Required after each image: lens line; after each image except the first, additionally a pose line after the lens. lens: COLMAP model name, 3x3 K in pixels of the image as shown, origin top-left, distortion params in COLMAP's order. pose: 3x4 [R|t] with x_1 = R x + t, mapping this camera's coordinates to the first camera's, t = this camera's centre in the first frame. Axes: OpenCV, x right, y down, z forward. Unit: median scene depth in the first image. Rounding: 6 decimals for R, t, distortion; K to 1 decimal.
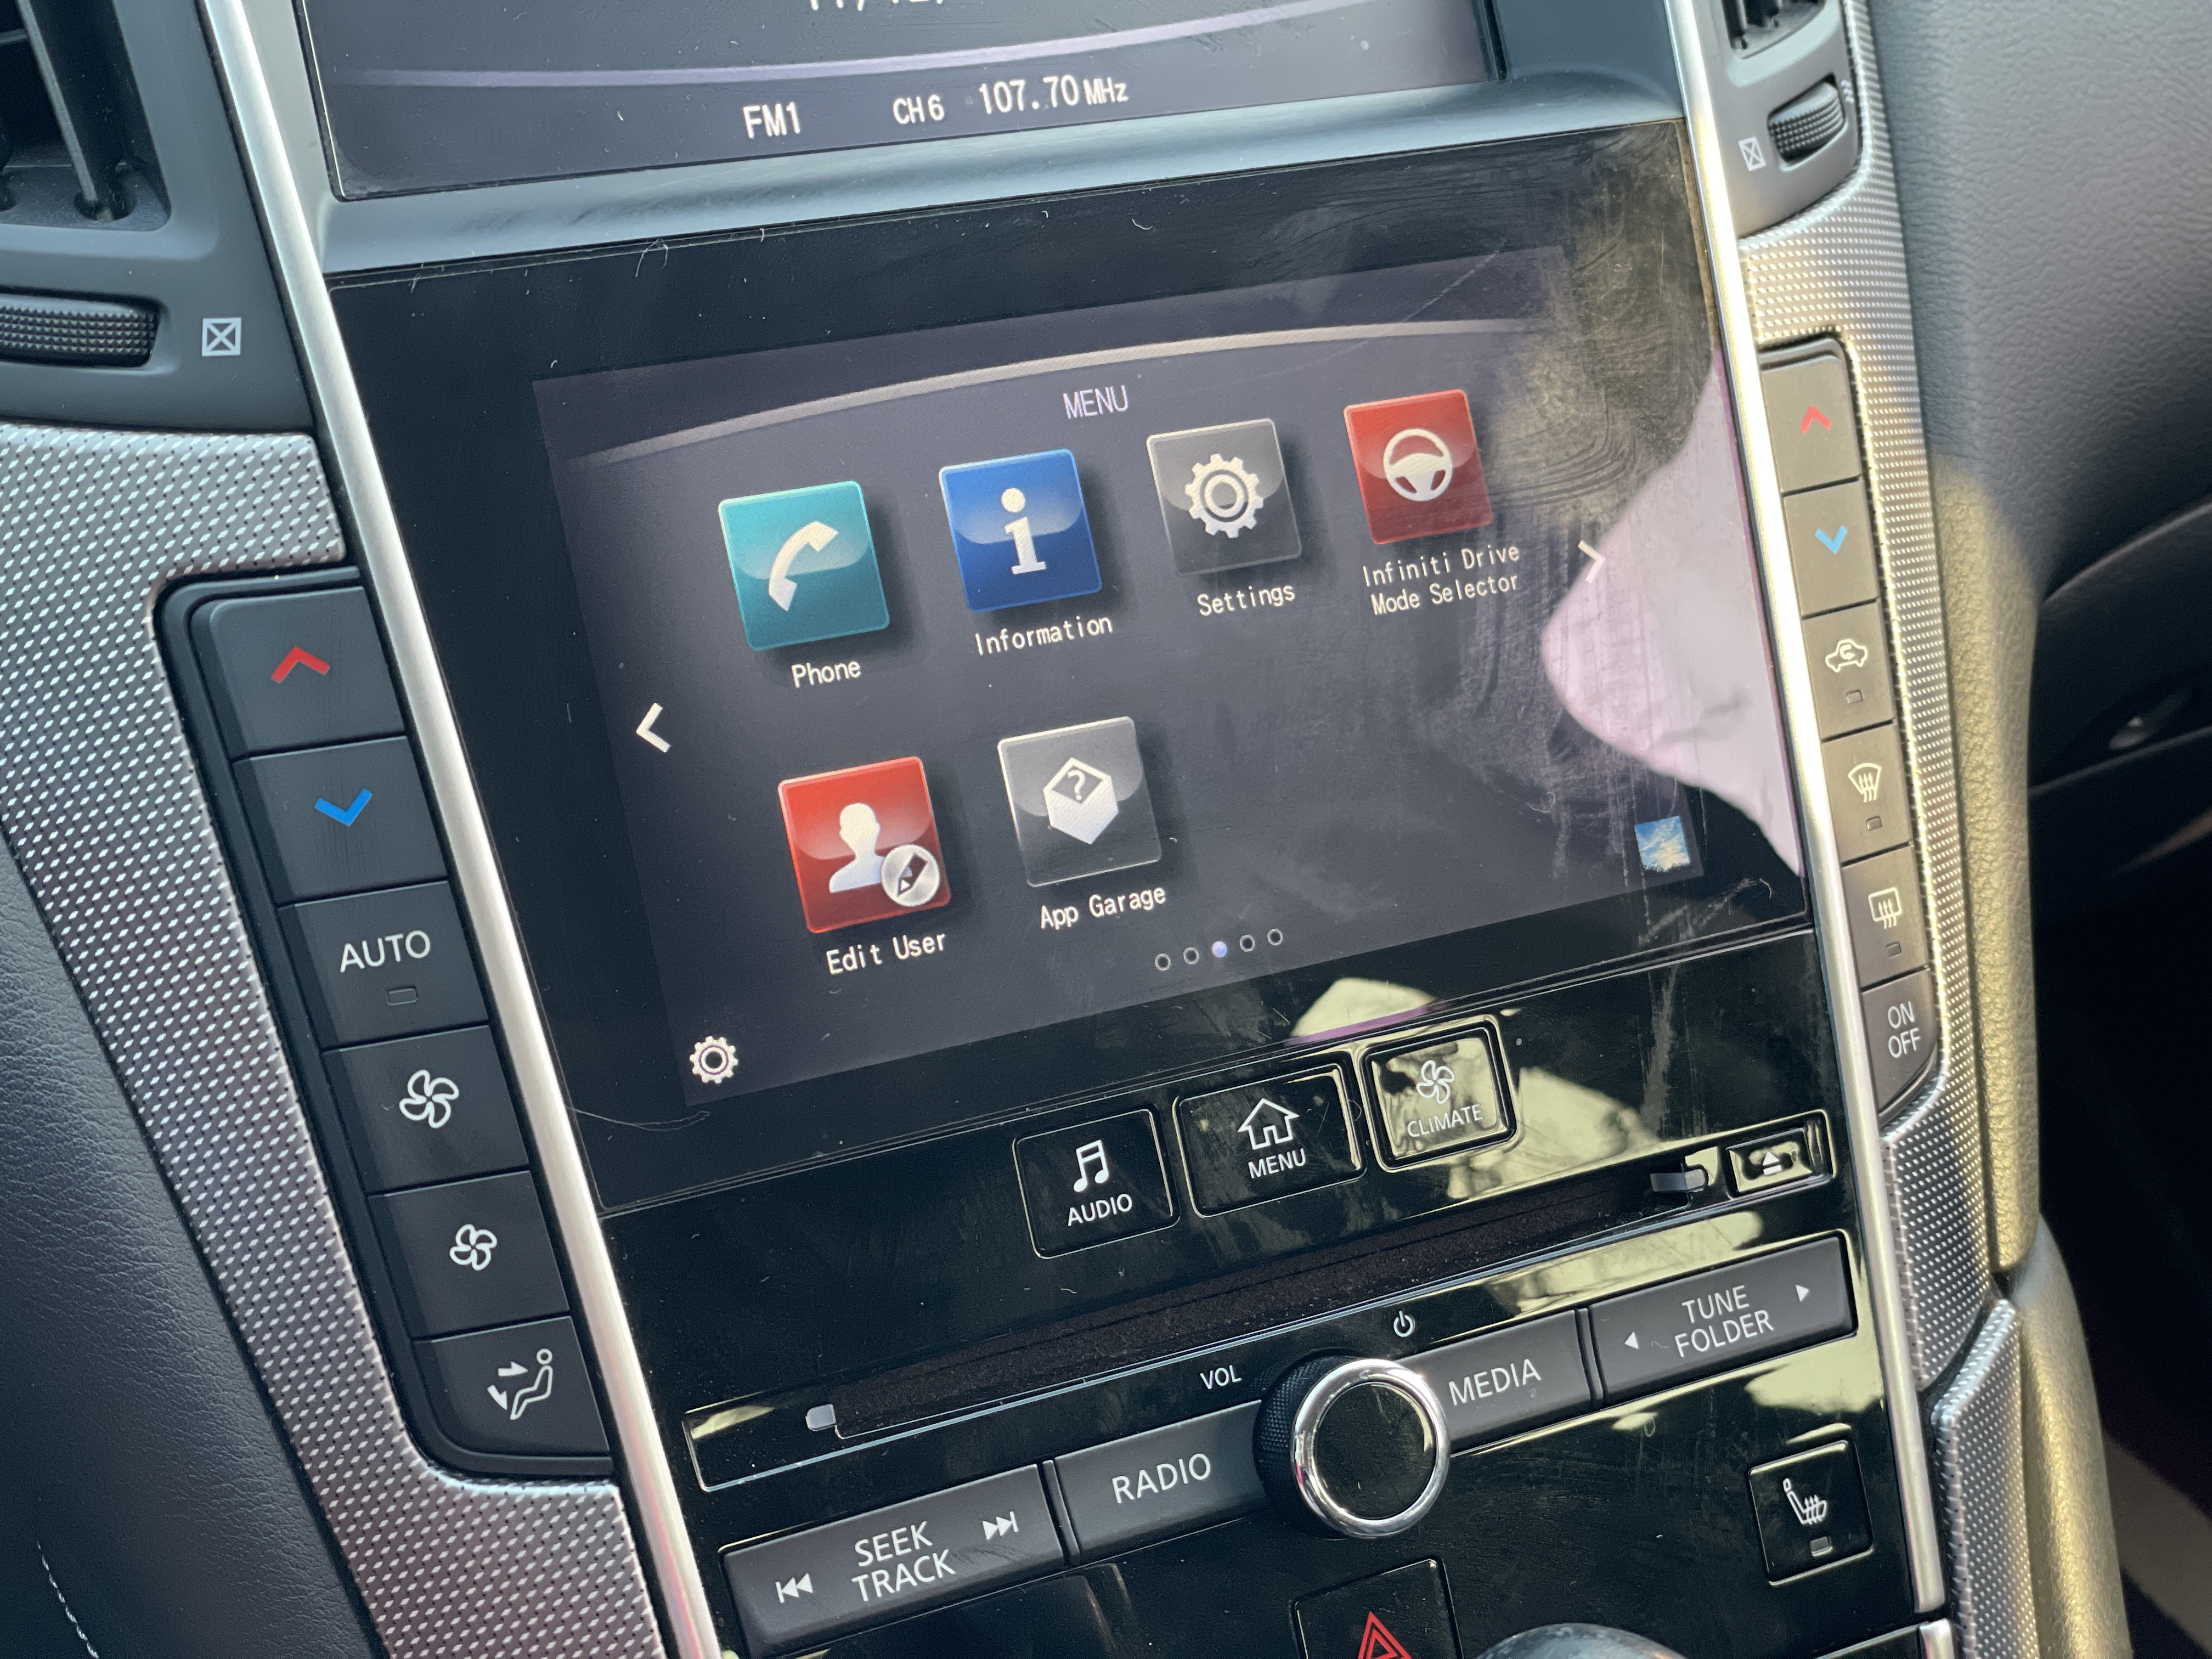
lens RADIAL K [[3467.9, 0, 1112.1], [0, 3467.9, 828.4], [0, 0, 1]] dist [0.049521, 0.000000]
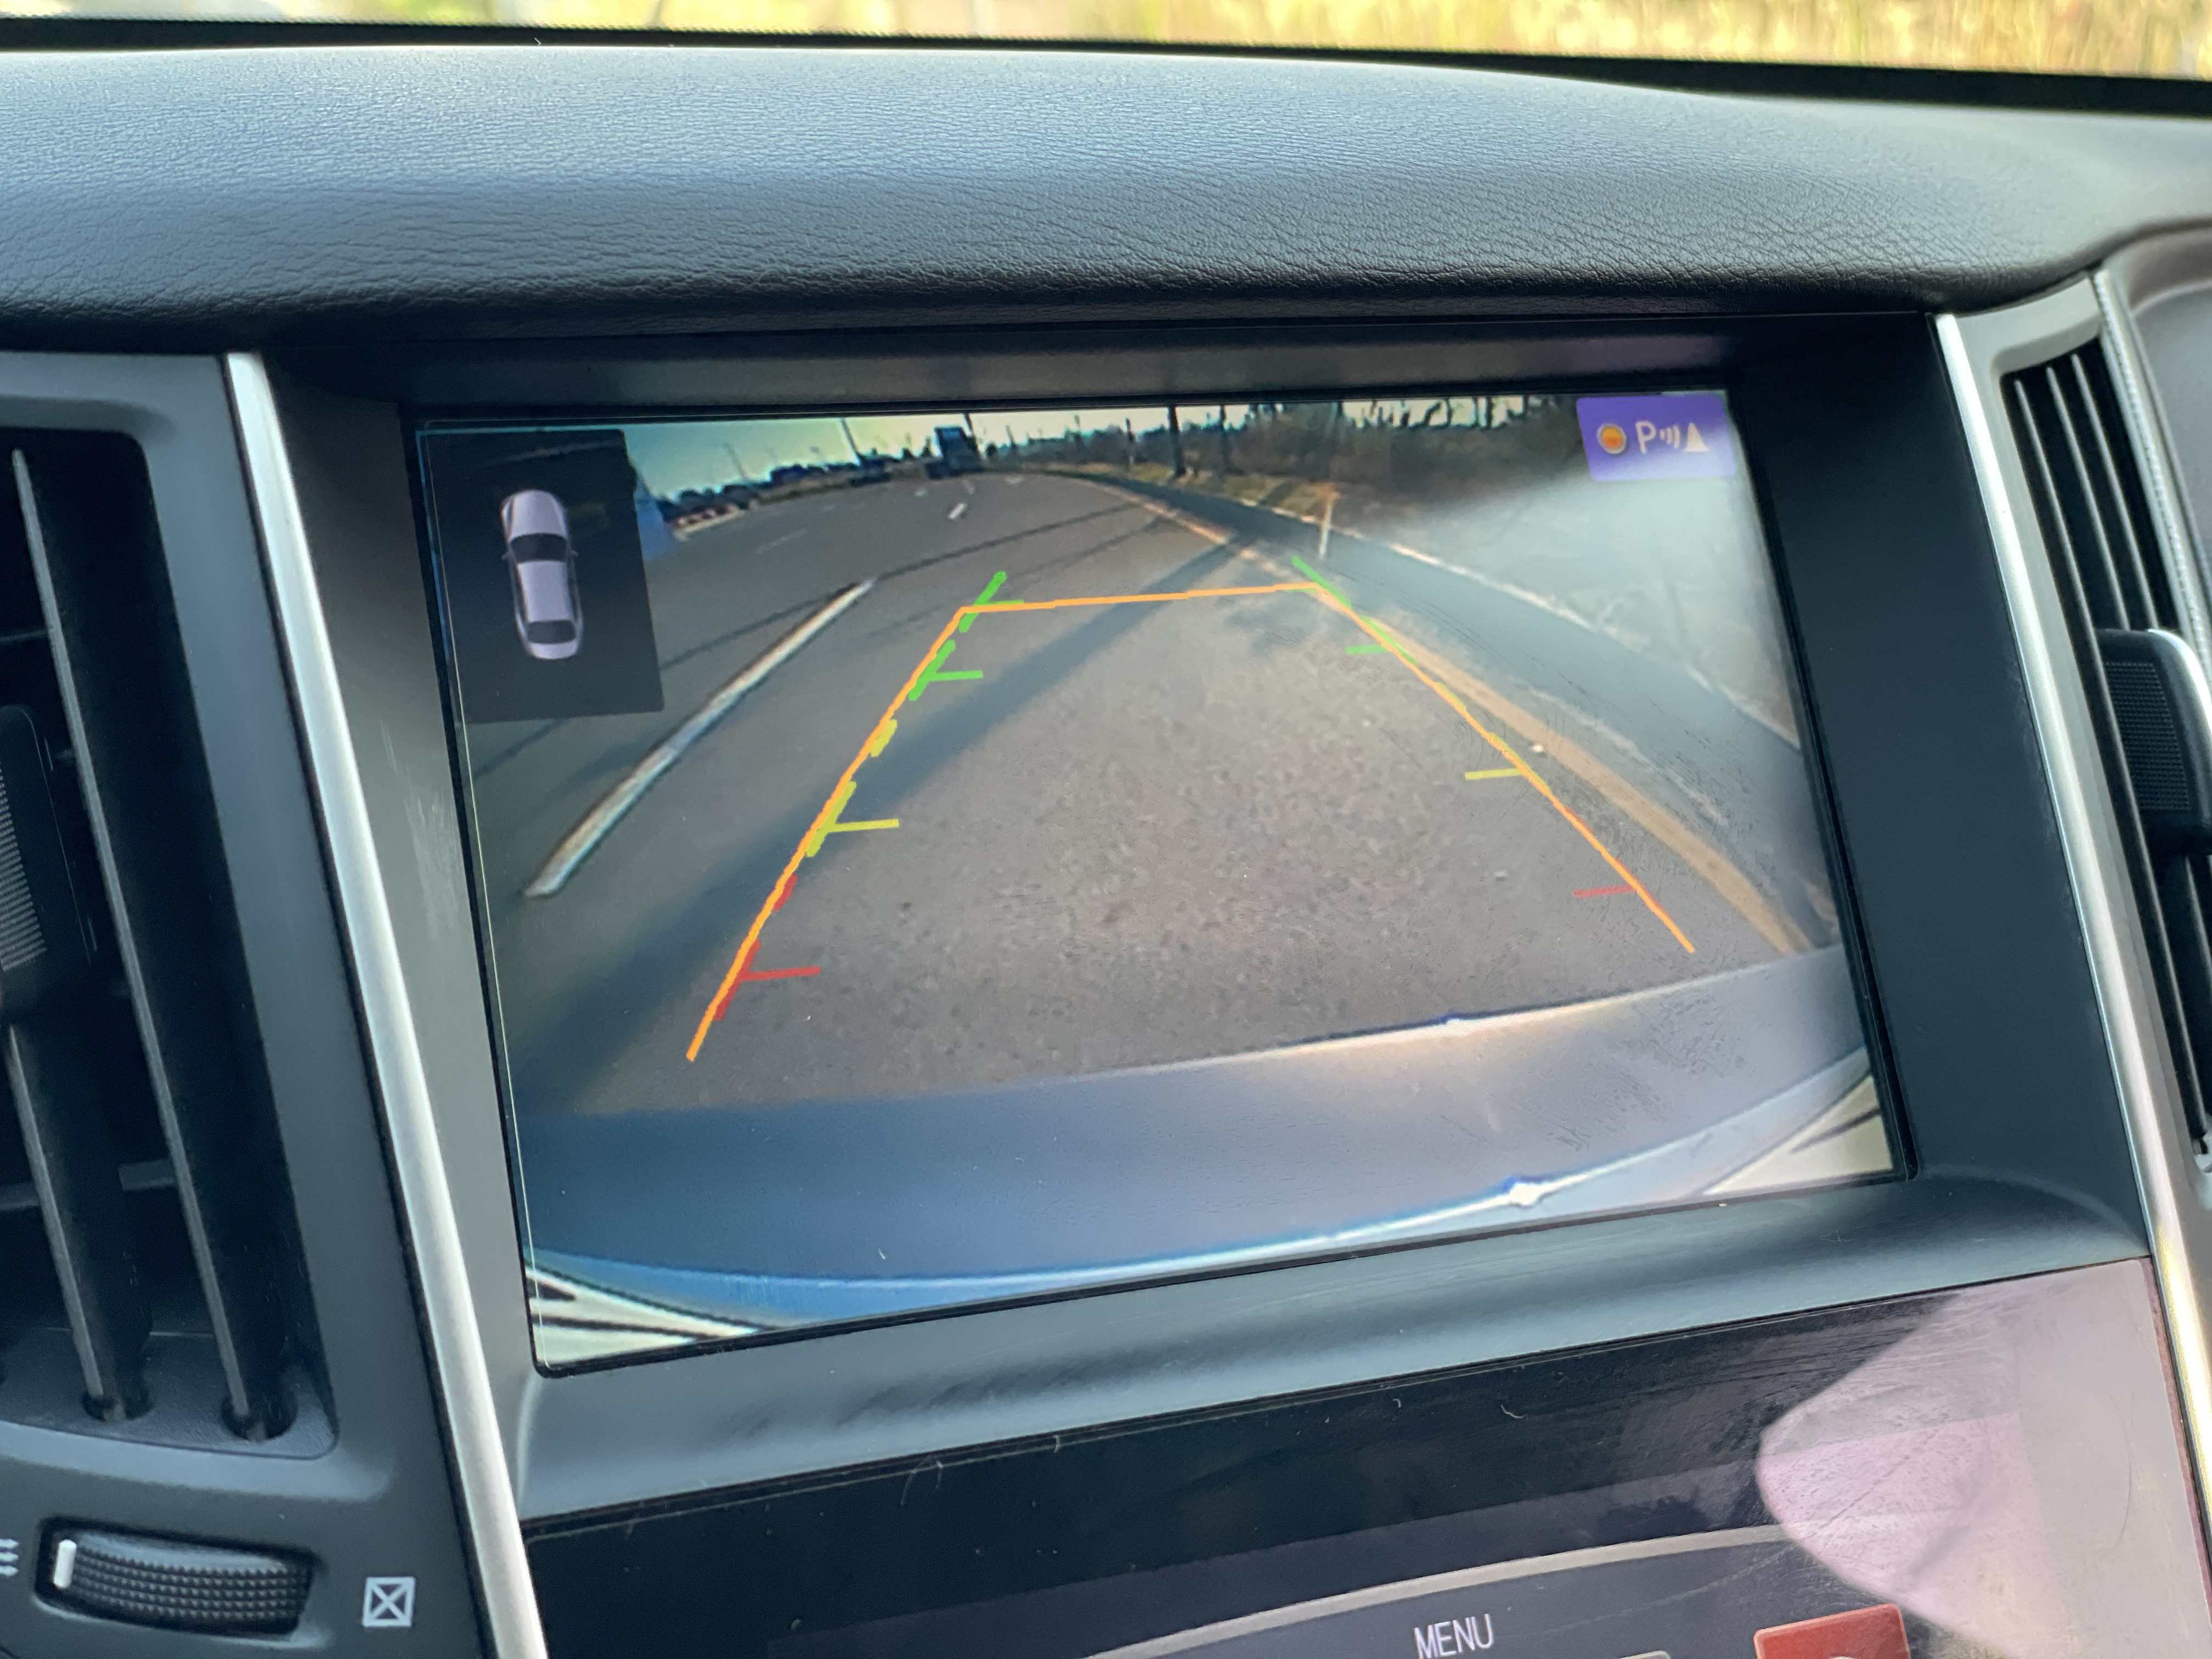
lens RADIAL K [[3467.9, 0, 1105.0], [0, 3467.9, 823.4], [0, 0, 1]] dist [0.049521, 0.000000]
pose [[0.998783, 0.029475, -0.039533, -0.070489], [-0.035972, 0.983862, -0.175276, -0.195720], [0.033729, 0.176484, 0.983725, 0.203900]]
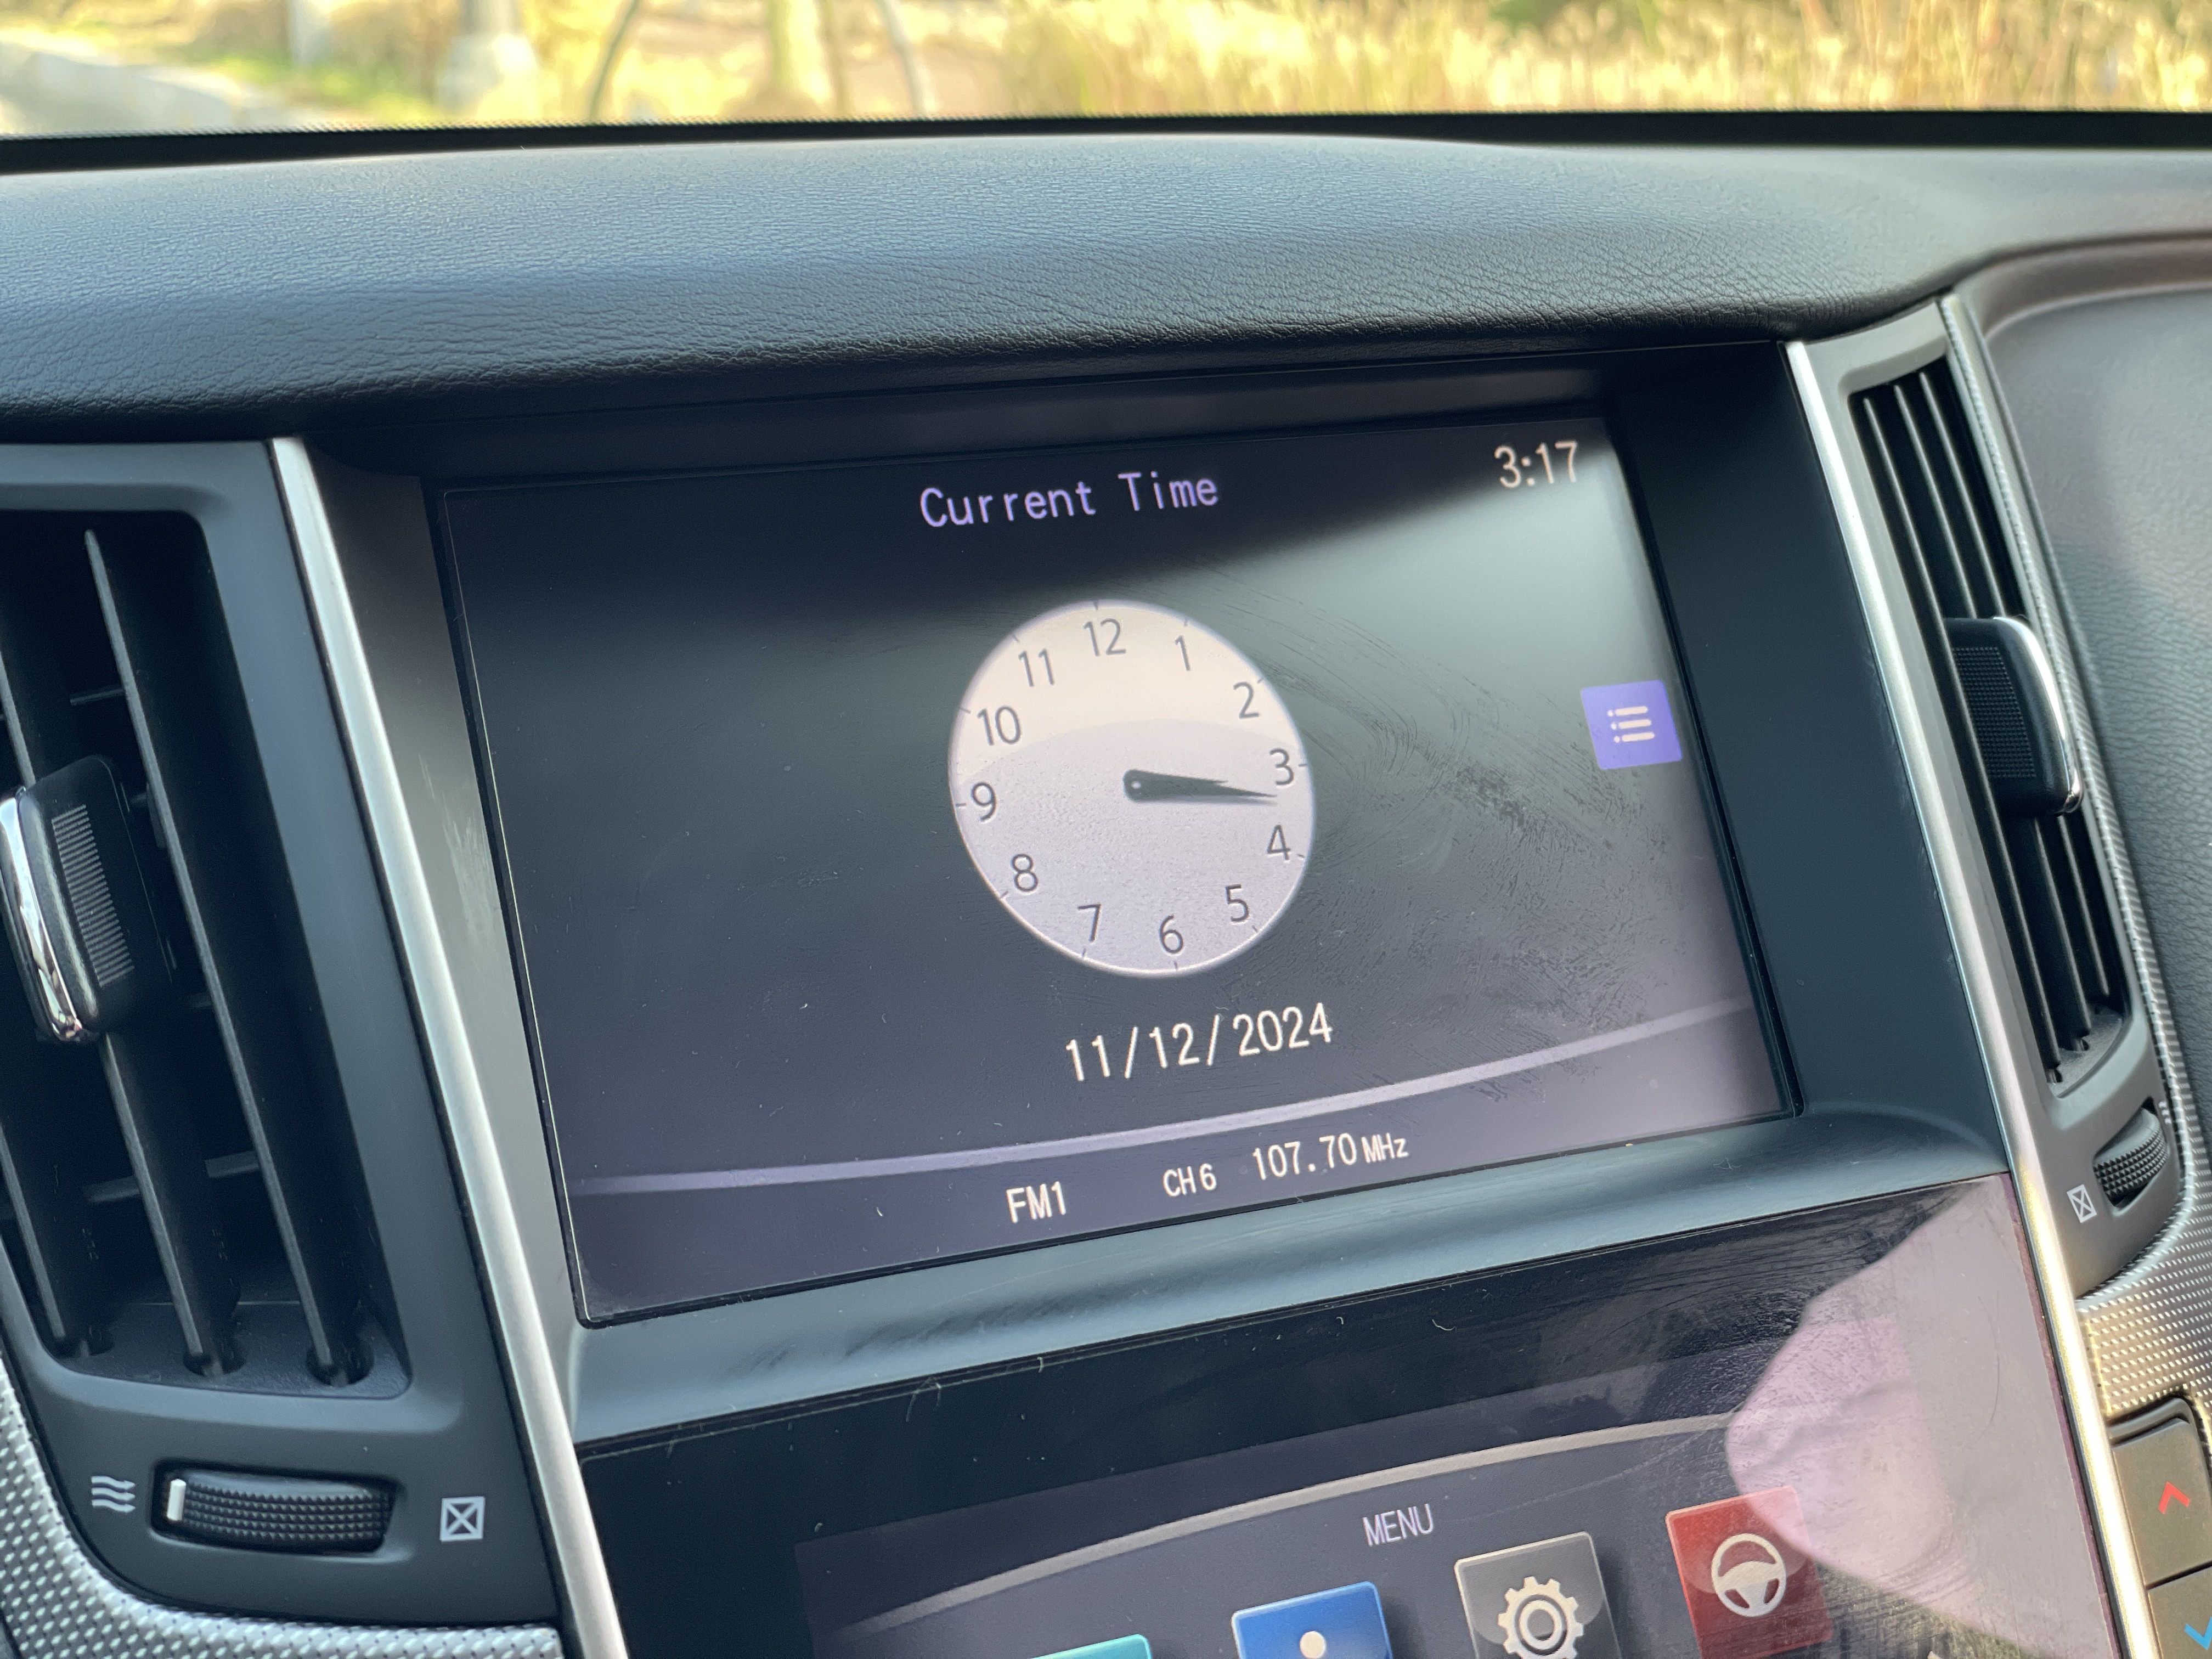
lens RADIAL K [[3467.9, 0, 1116.1], [0, 3467.9, 824.1], [0, 0, 1]] dist [0.049521, 0.000000]
pose [[0.999508, -0.013575, -0.028283, -0.060191], [0.007936, 0.981618, -0.190690, -0.154987], [0.030352, 0.190372, 0.981243, 0.080844]]
